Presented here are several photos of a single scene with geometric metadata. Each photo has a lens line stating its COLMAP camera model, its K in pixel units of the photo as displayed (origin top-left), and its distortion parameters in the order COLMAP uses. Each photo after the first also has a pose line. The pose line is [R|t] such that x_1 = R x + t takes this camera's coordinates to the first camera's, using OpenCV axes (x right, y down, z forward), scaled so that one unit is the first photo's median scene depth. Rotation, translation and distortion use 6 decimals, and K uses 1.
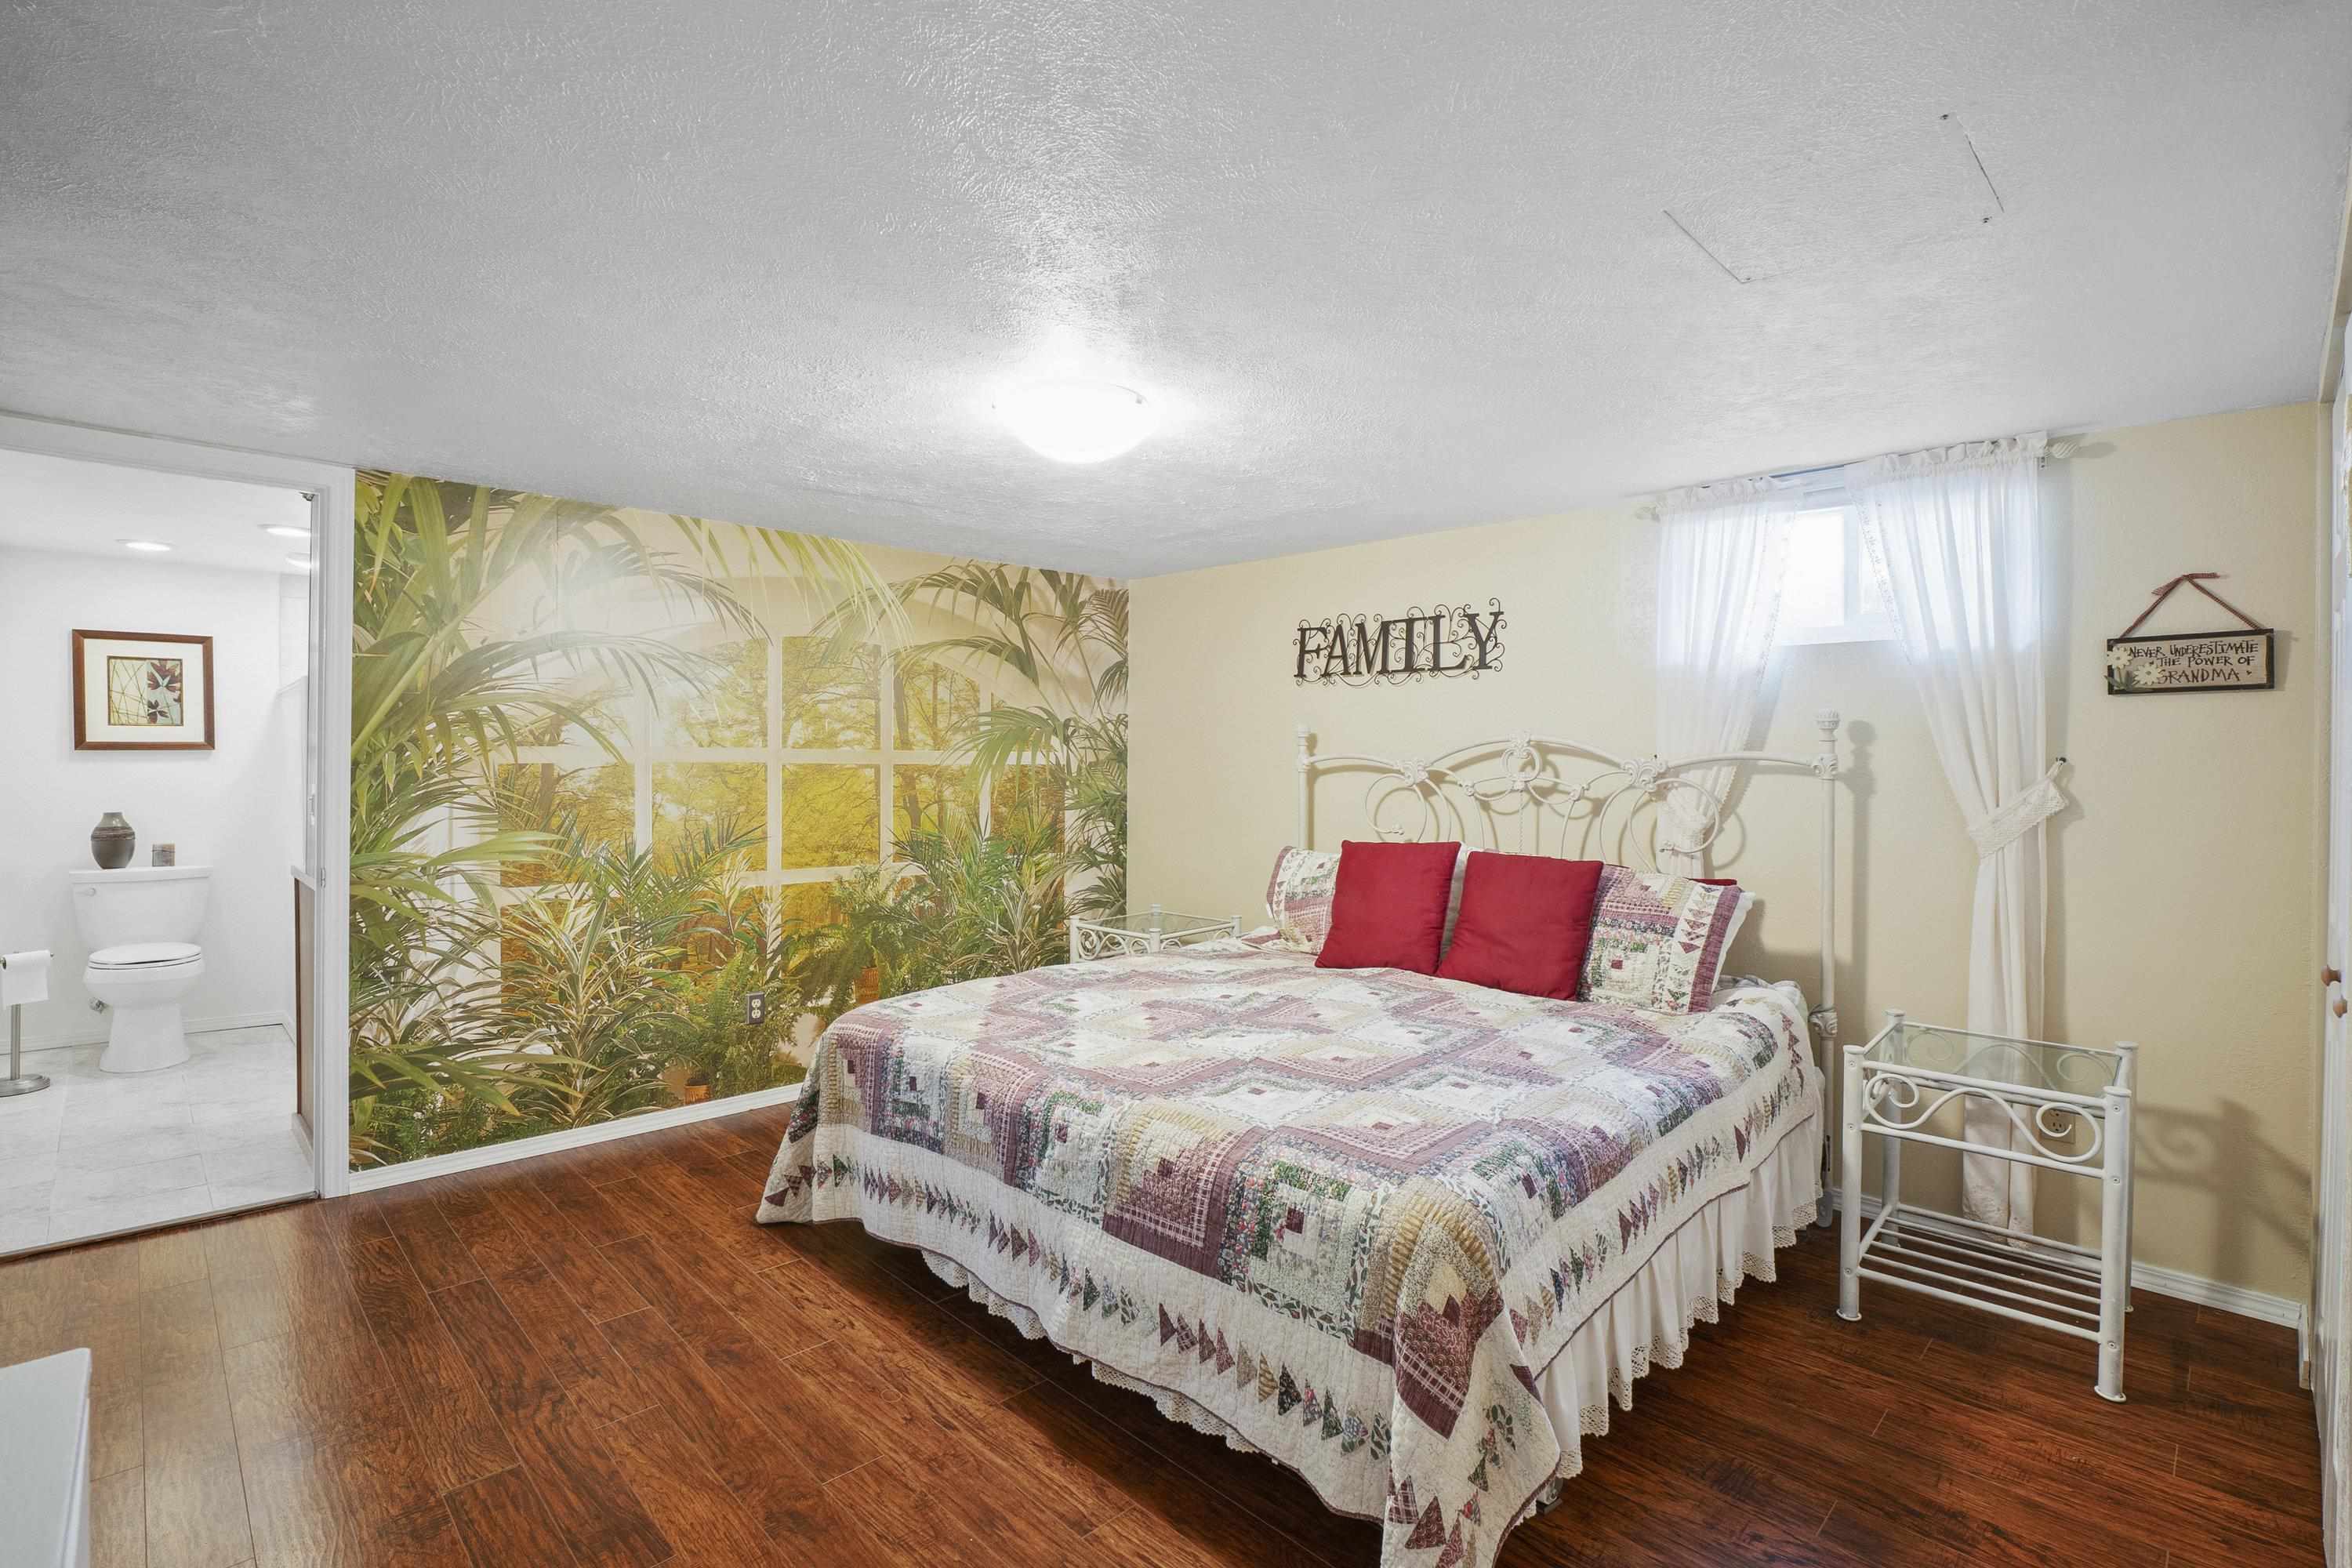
lens RADIAL K [[1103.4, 0, 1178.8], [0, 1103.4, 771.7], [0, 0, 1]] dist [-0.024403, 0.000403]
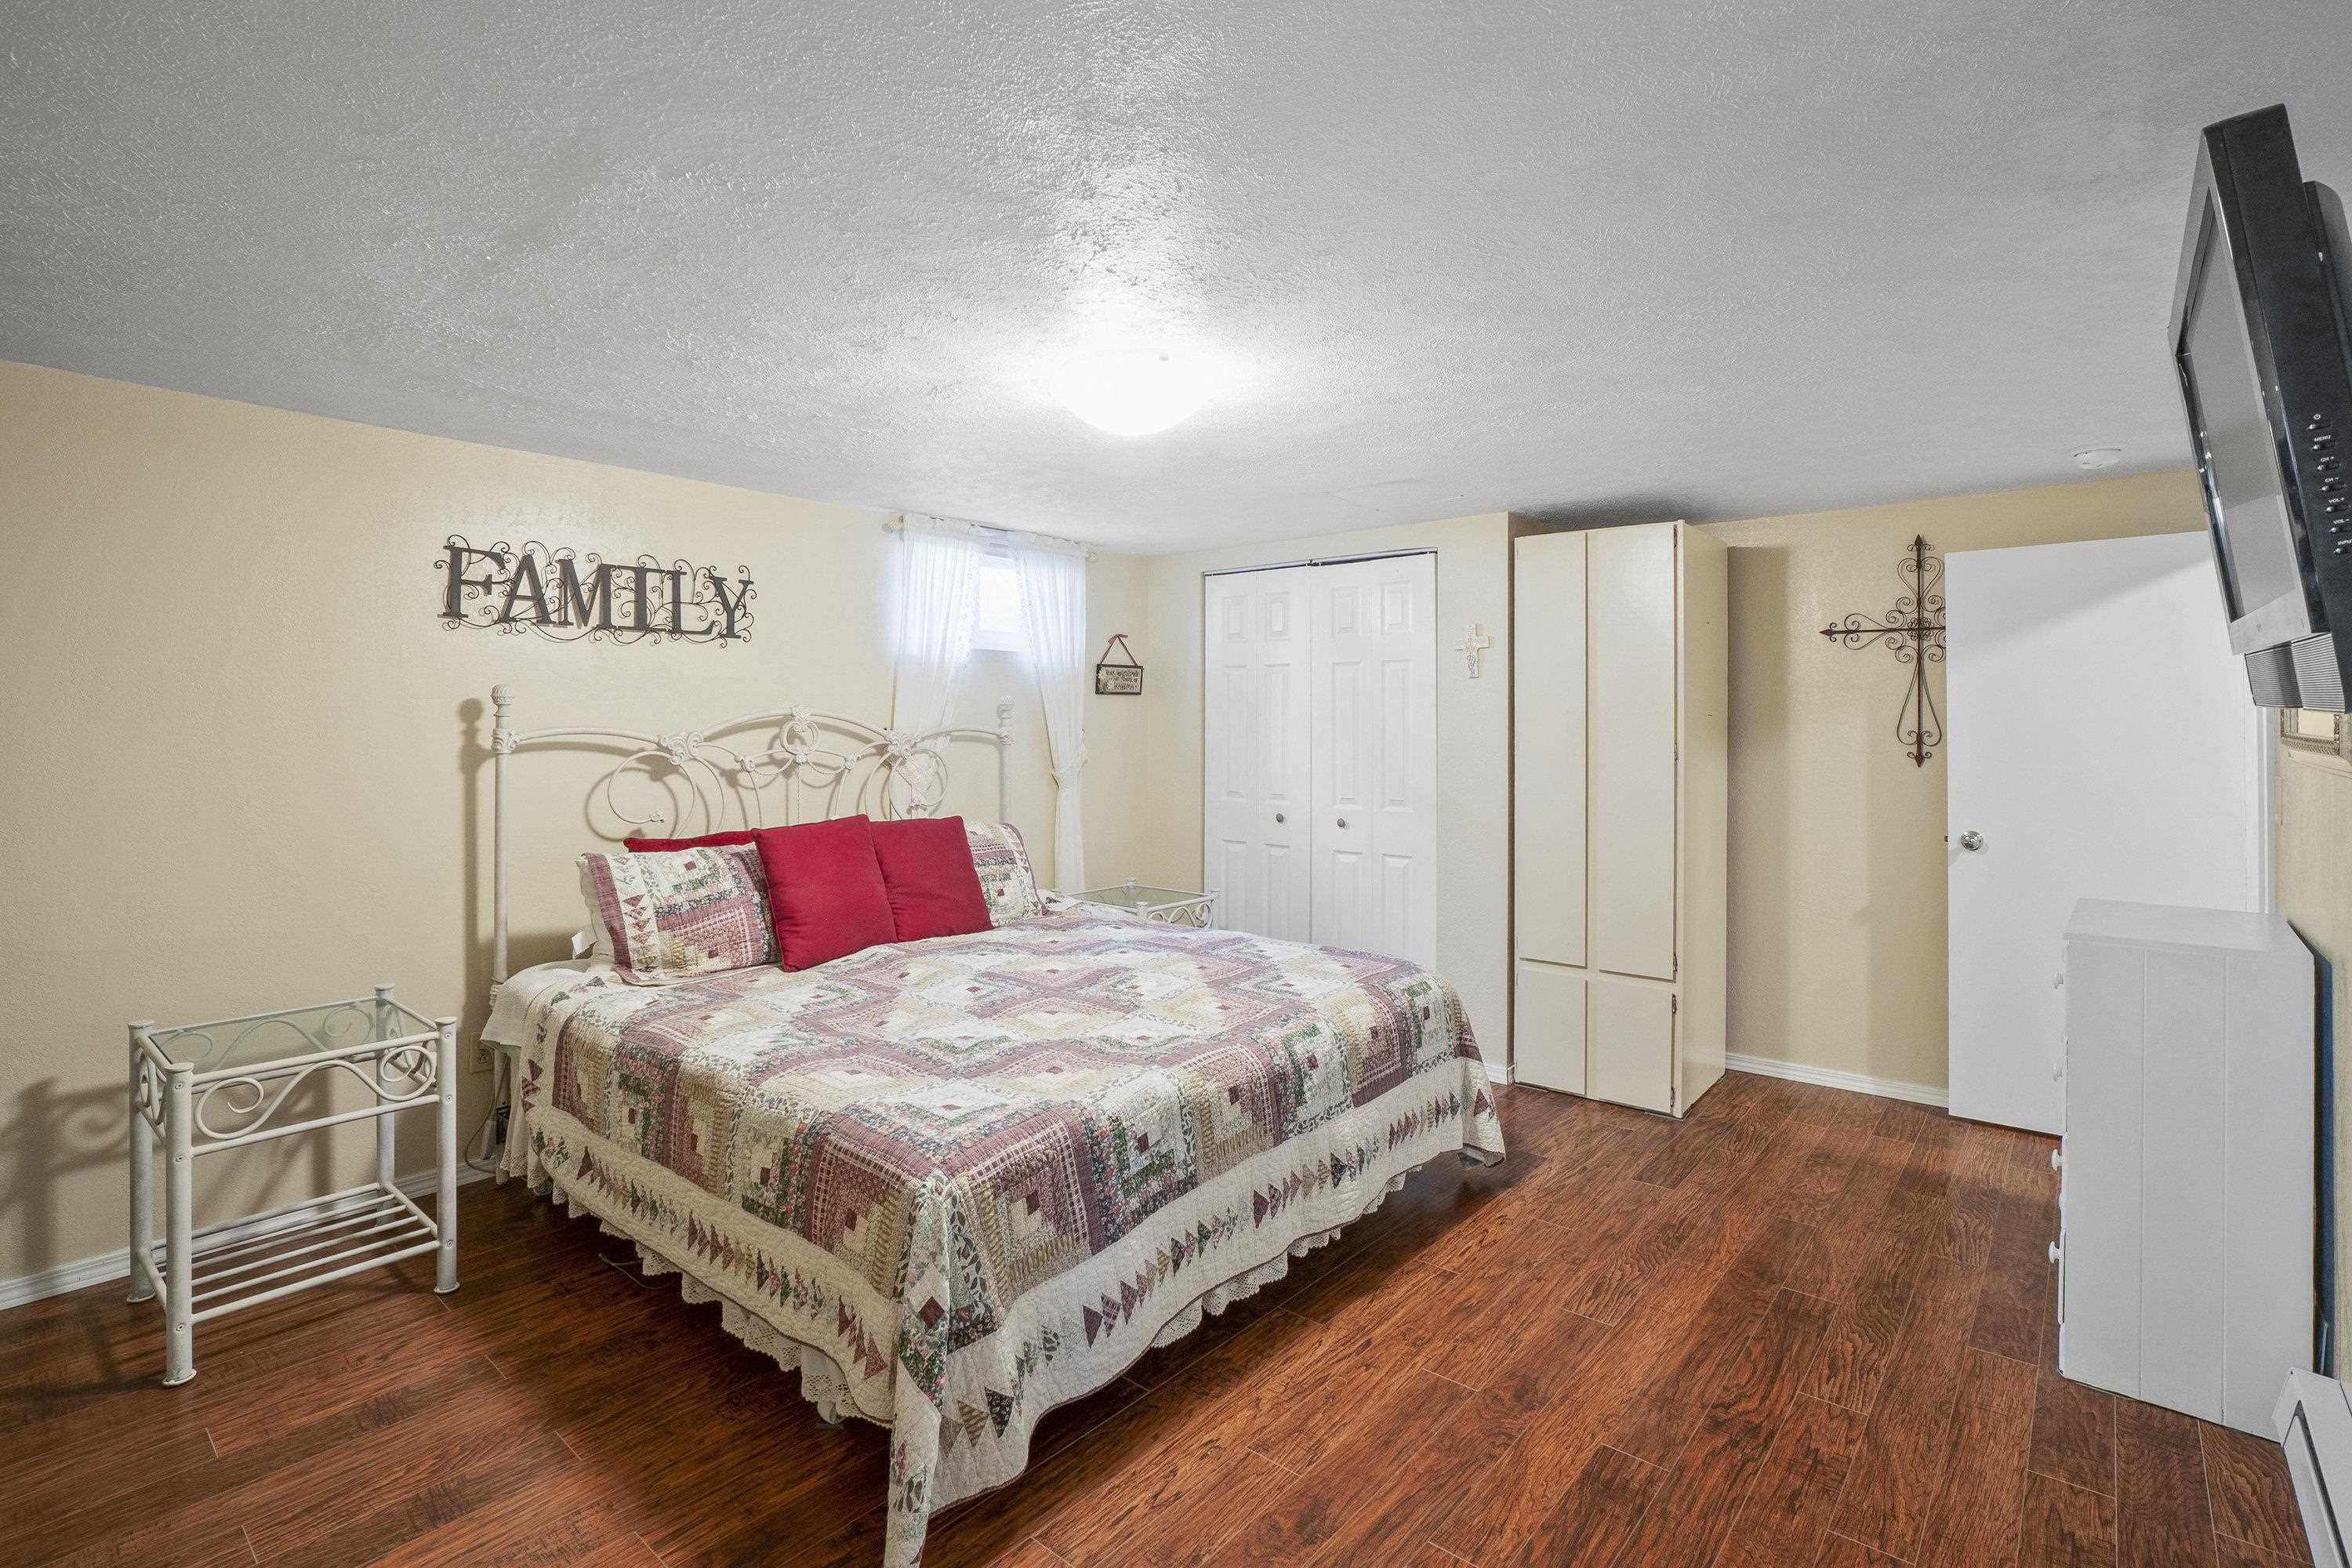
lens RADIAL K [[1103.4, 0, 1207.1], [0, 1103.4, 718.8], [0, 0, 1]] dist [-0.024403, 0.000403]
pose [[-0.098158, -0.001393, 0.995170, -0.704141], [0.010070, 0.999946, 0.002393, -0.021853], [-0.995120, 0.010256, -0.098138, 0.685549]]
